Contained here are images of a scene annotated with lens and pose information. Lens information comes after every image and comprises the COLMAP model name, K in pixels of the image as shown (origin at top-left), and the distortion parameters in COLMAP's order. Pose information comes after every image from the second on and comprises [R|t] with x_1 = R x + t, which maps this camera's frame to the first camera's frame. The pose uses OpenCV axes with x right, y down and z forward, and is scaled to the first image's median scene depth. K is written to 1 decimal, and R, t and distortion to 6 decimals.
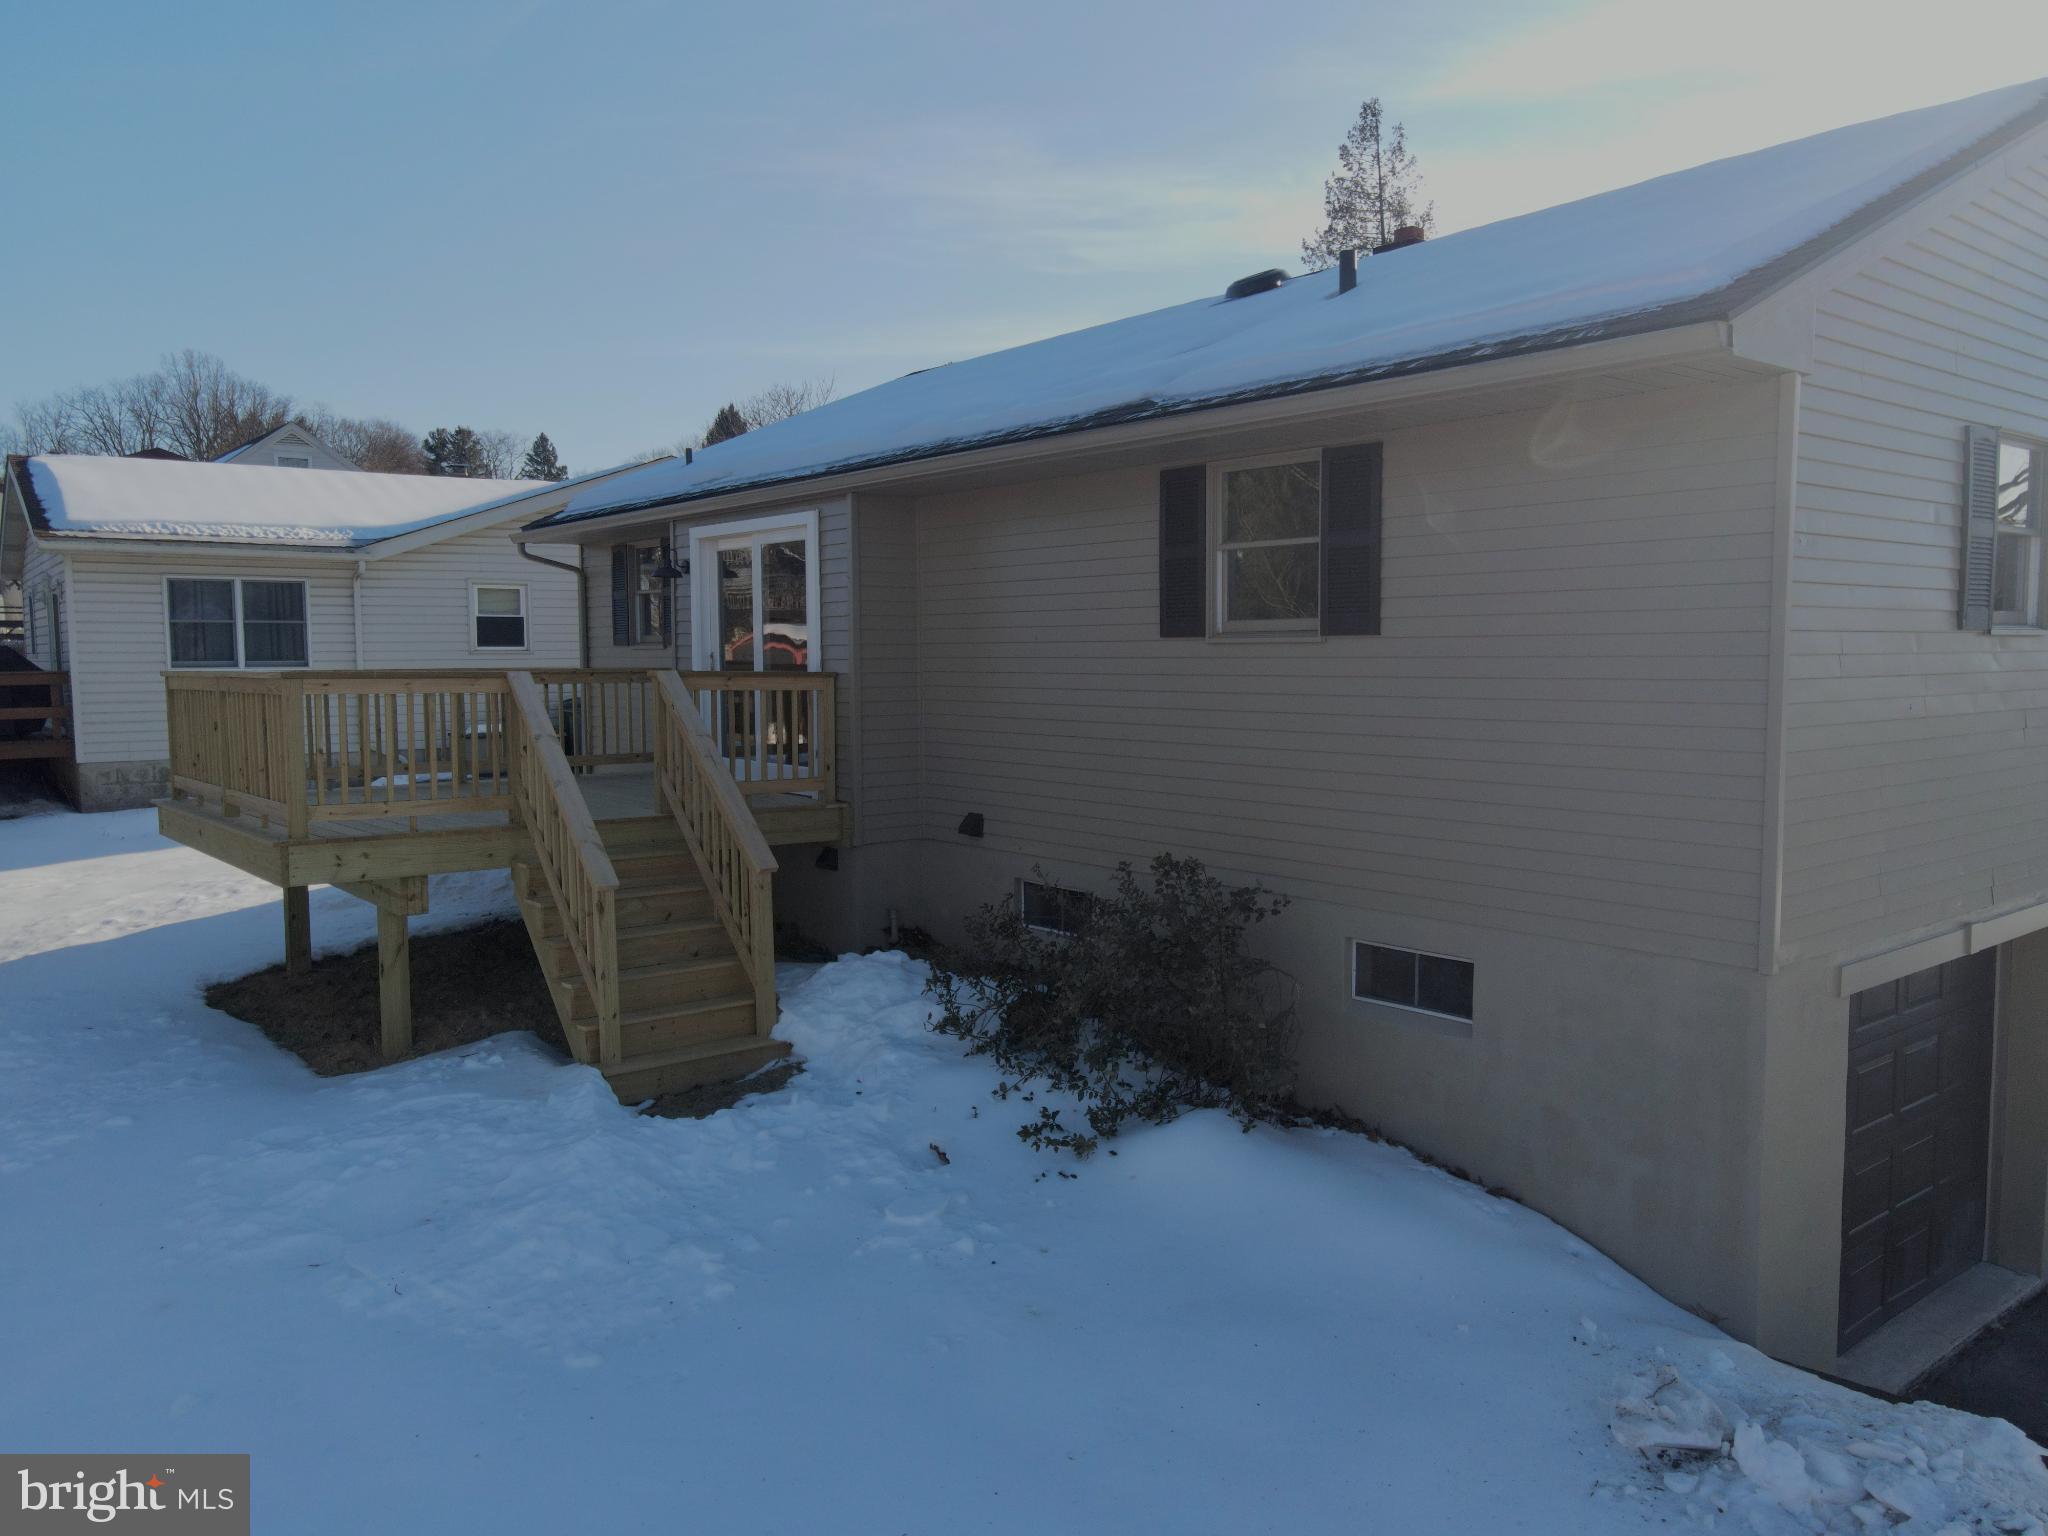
lens RADIAL K [[1487.3, 0, 1023.2], [0, 1487.3, 769.6], [0, 0, 1]] dist [0.012833, 0.006991]
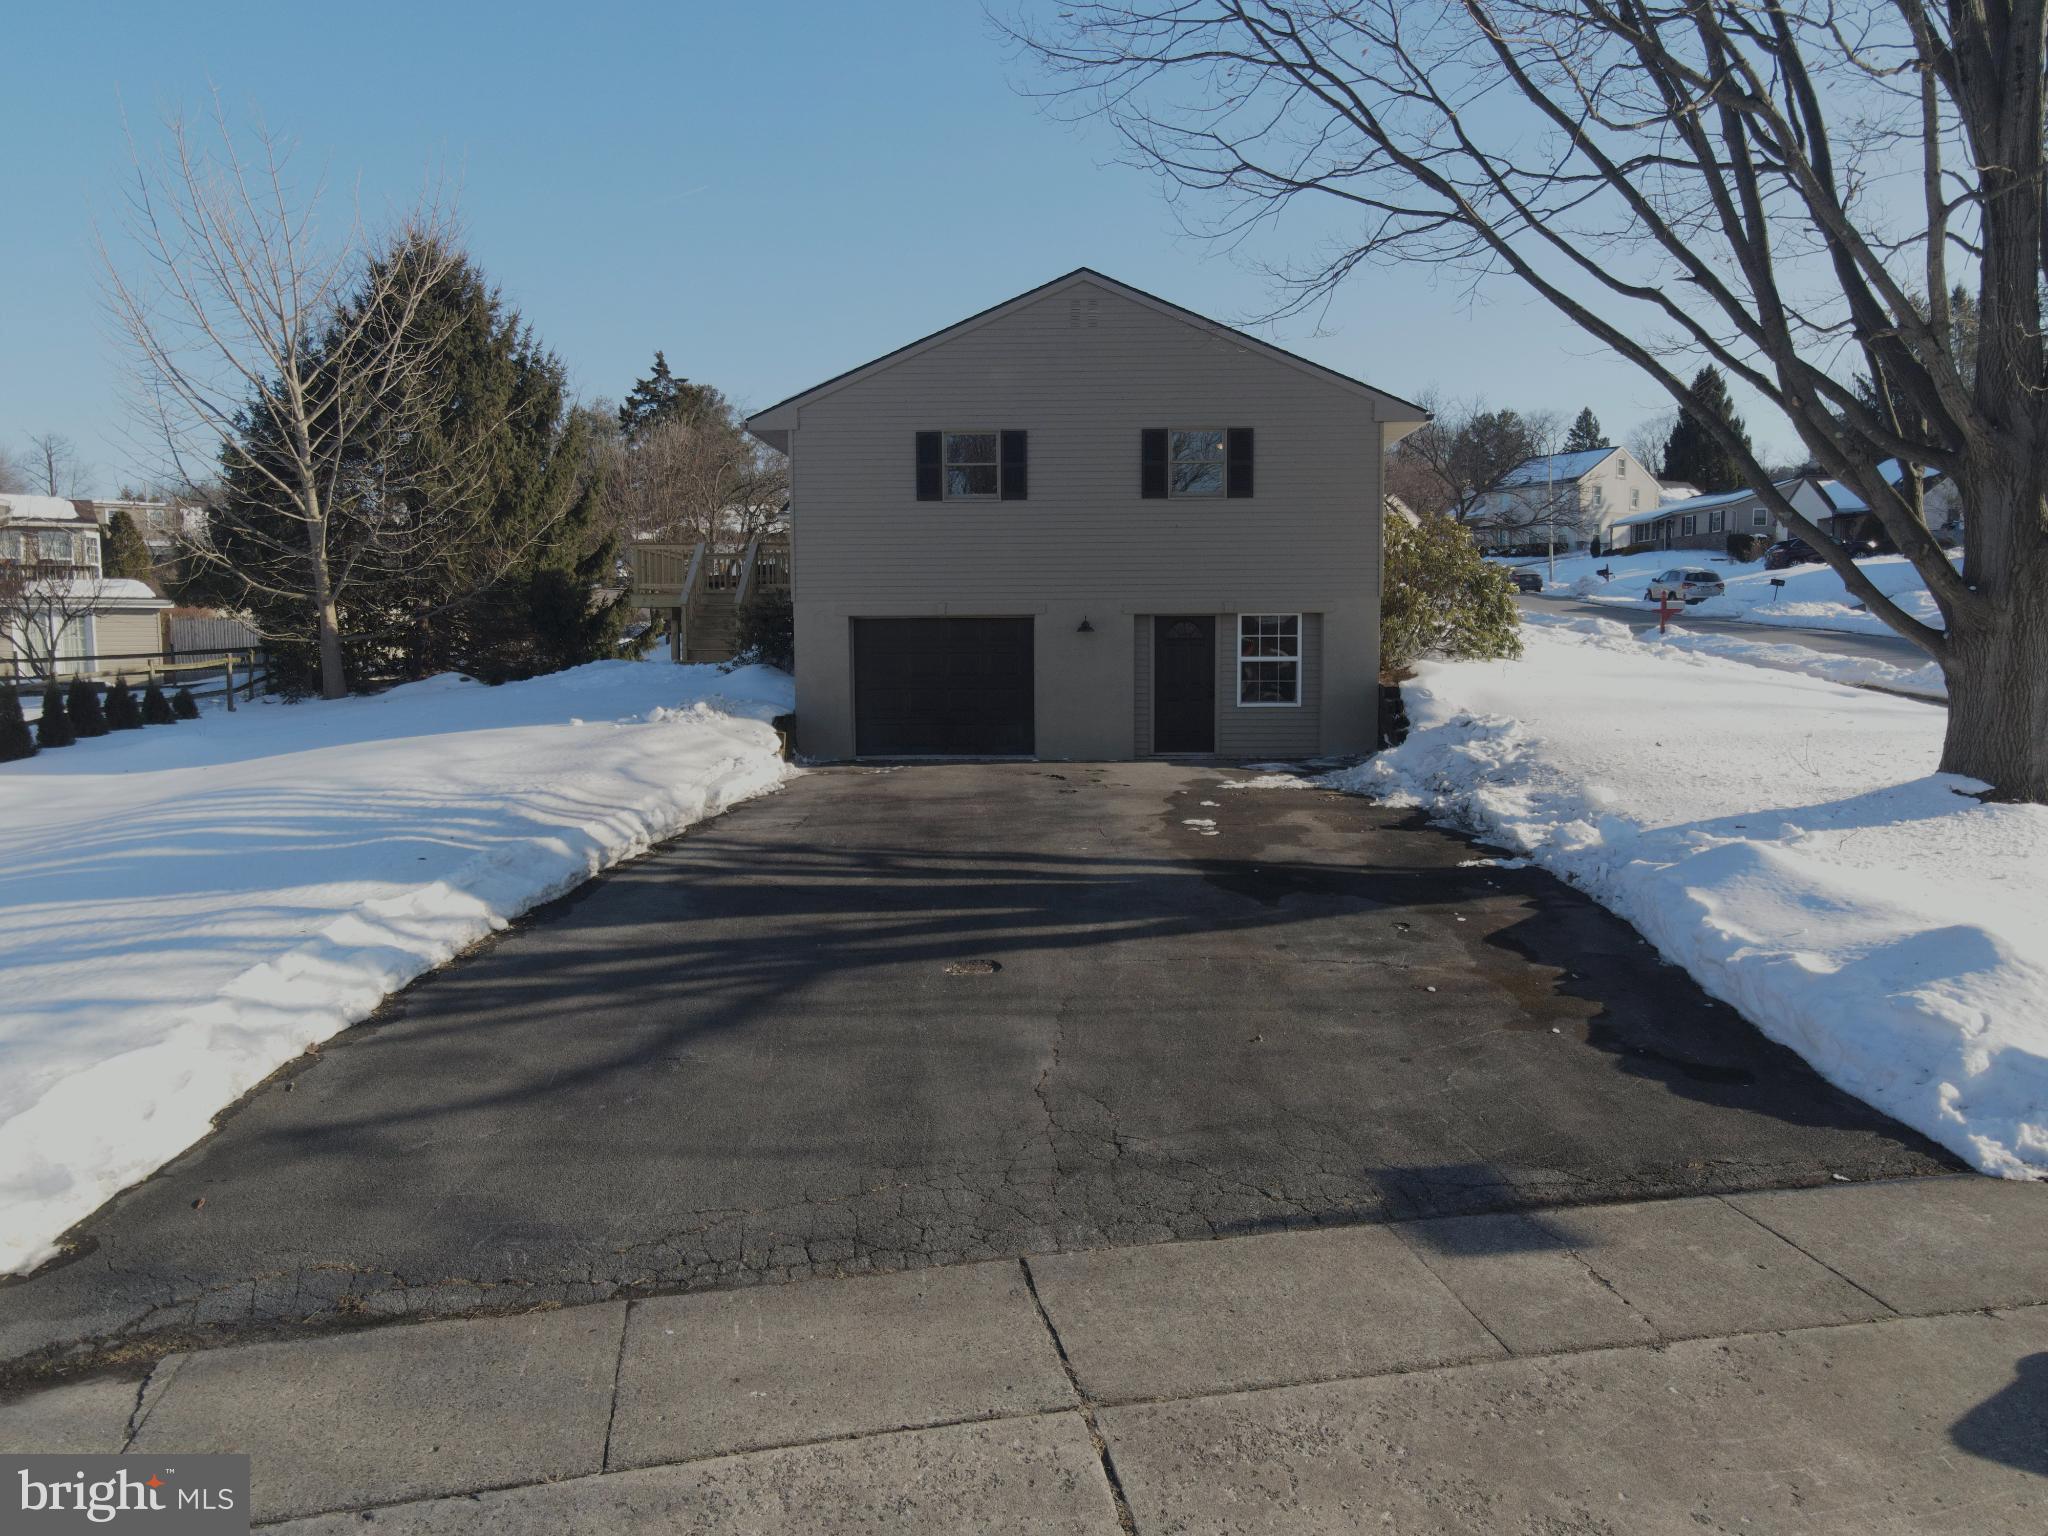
lens RADIAL K [[1487.3, 0, 1023.2], [0, 1487.3, 769.6], [0, 0, 1]] dist [0.012833, 0.006991]
pose [[0.751817, 0.058006, -0.656815, 0.975663], [-0.049793, 0.998273, 0.031166, 0.137831], [0.657488, 0.009274, 0.753408, -0.355269]]
